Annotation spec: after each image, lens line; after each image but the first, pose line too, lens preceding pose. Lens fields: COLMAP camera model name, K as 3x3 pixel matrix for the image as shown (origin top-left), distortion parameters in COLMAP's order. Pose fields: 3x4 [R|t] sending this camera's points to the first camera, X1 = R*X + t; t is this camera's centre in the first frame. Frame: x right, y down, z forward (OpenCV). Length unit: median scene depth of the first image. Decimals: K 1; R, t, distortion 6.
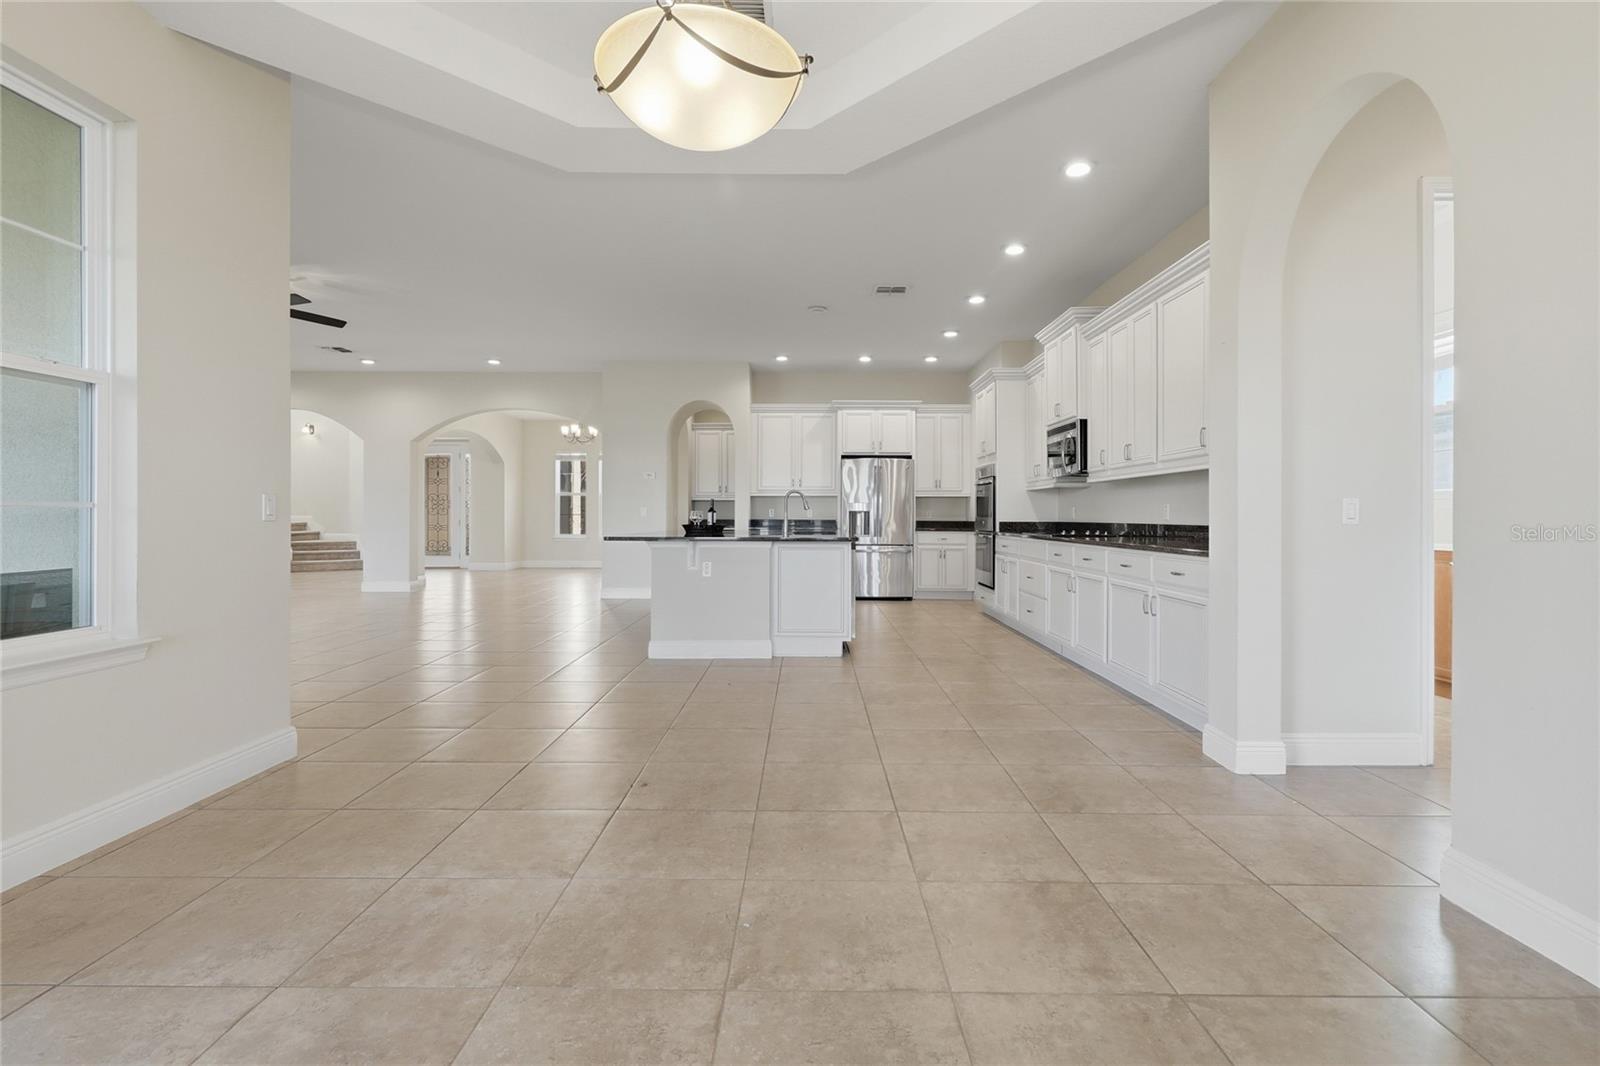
lens RADIAL K [[730.9, 0, 804.5], [0, 730.9, 513.9], [0, 0, 1]] dist [-0.000084, -0.000529]
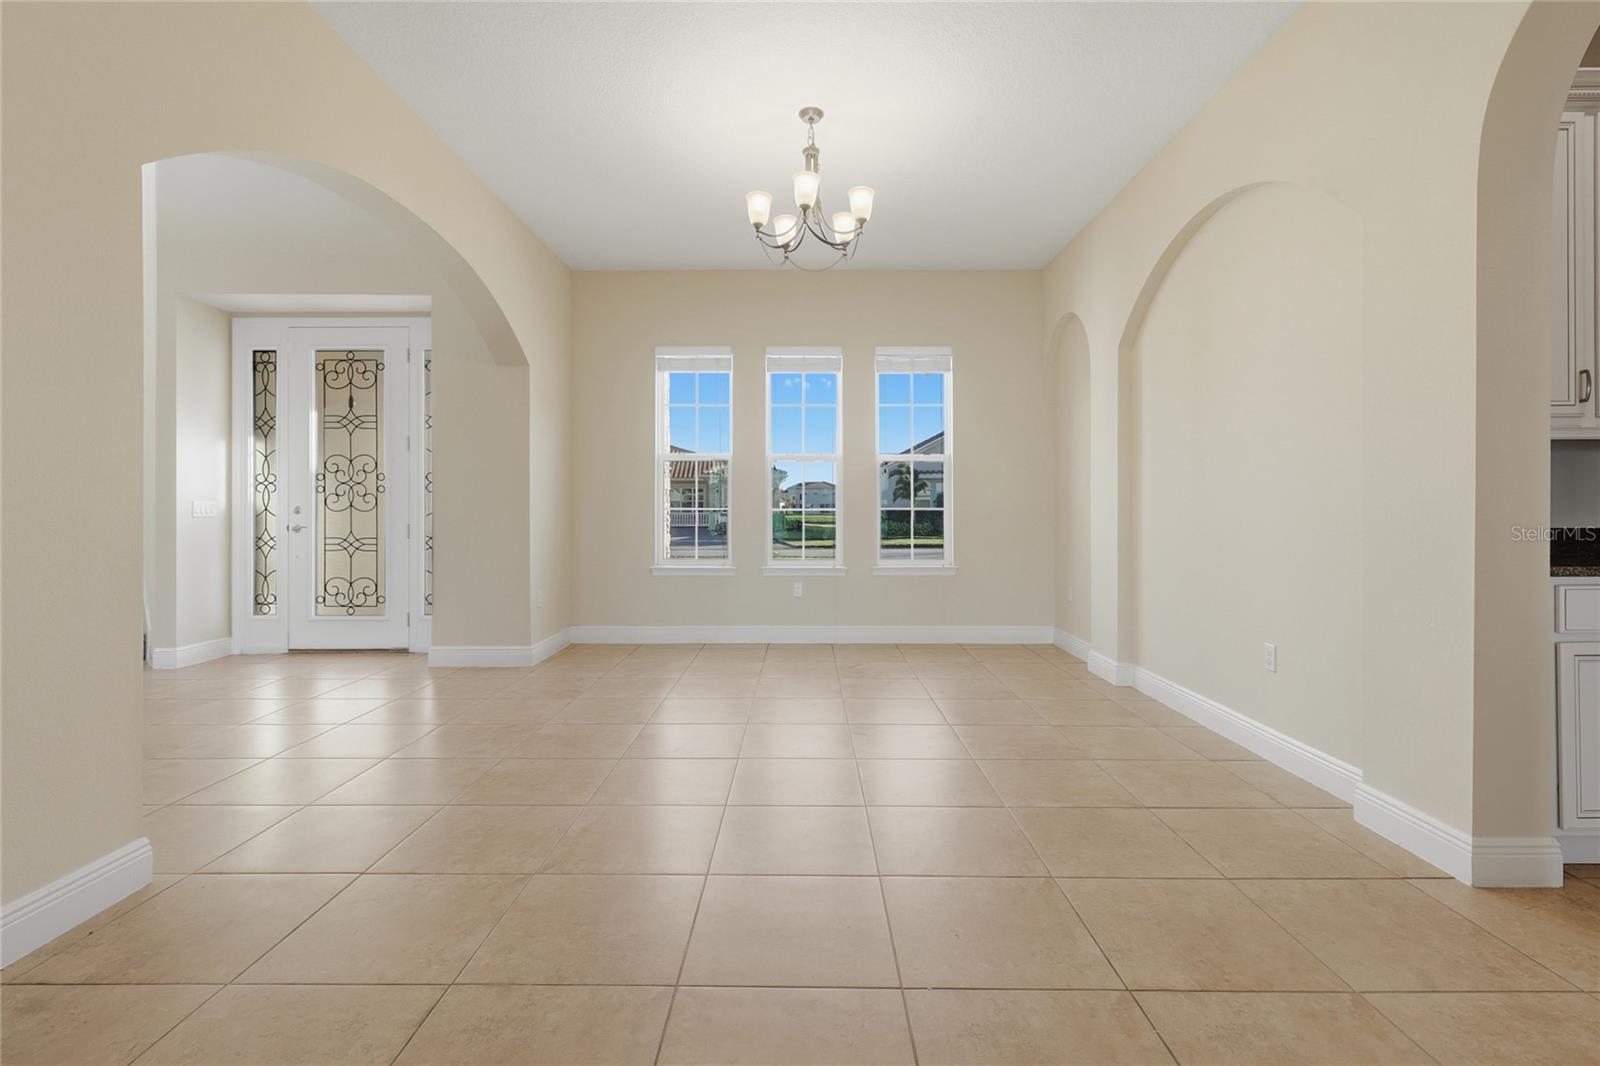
lens RADIAL K [[730.9, 0, 804.5], [0, 730.9, 513.9], [0, 0, 1]] dist [-0.000084, -0.000529]
pose [[0.999992, -0.002958, -0.002844, -0.265970], [0.002959, 0.999996, 0.000195, 0.003528], [0.002843, -0.000204, 0.999996, 0.622806]]
